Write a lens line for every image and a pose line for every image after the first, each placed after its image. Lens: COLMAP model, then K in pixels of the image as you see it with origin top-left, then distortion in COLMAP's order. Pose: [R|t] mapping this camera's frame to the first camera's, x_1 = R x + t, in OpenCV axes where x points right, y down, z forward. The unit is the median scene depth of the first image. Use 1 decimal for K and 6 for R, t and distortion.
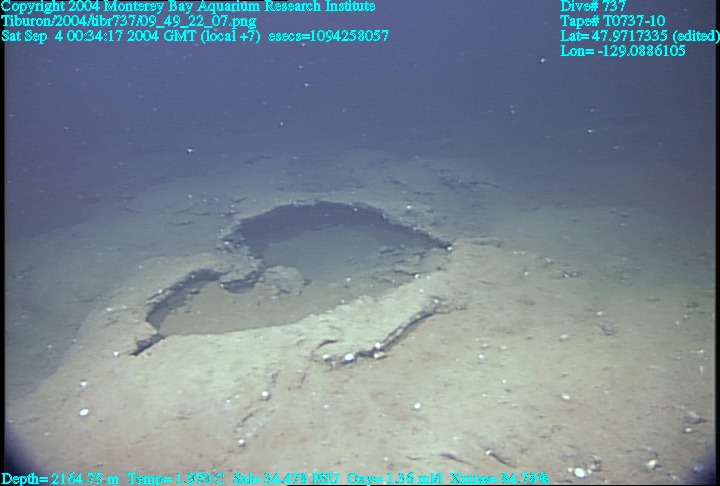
lens RADIAL K [[452.0, 0, 363.8], [0, 452.0, 246.2], [0, 0, 1]] dist [-0.125529, 0.110416]
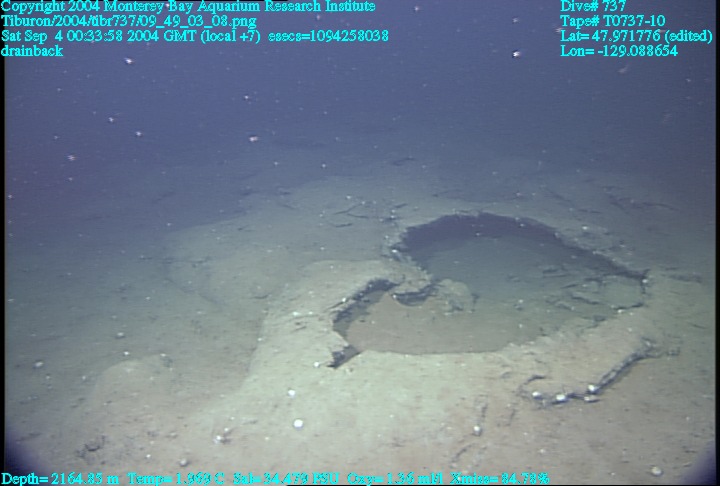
lens RADIAL K [[452.0, 0, 363.8], [0, 452.0, 246.2], [0, 0, 1]] dist [-0.125529, 0.110416]
pose [[0.976295, 0.084822, -0.199134, -0.259402], [-0.082413, 0.996390, 0.020366, -0.047885], [0.200142, -0.003472, 0.979761, 0.022460]]
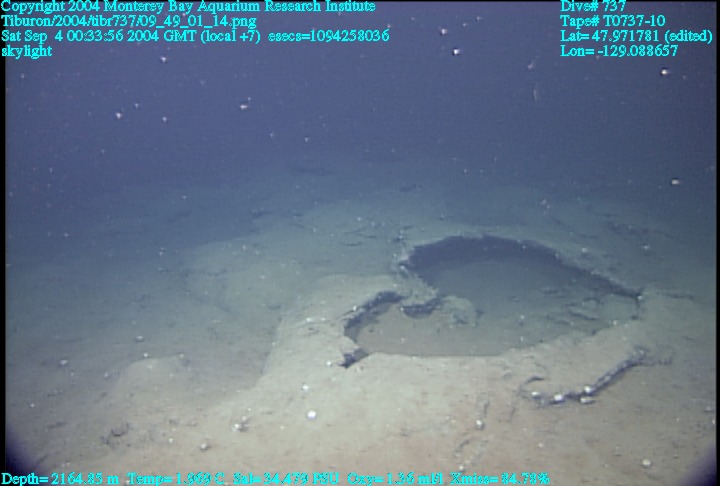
lens RADIAL K [[452.0, 0, 363.8], [0, 452.0, 246.2], [0, 0, 1]] dist [-0.125529, 0.110416]
pose [[0.972162, 0.093627, -0.214789, -0.256021], [-0.107131, 0.992879, -0.052093, 0.010734], [0.208382, 0.073654, 0.975270, -0.058101]]
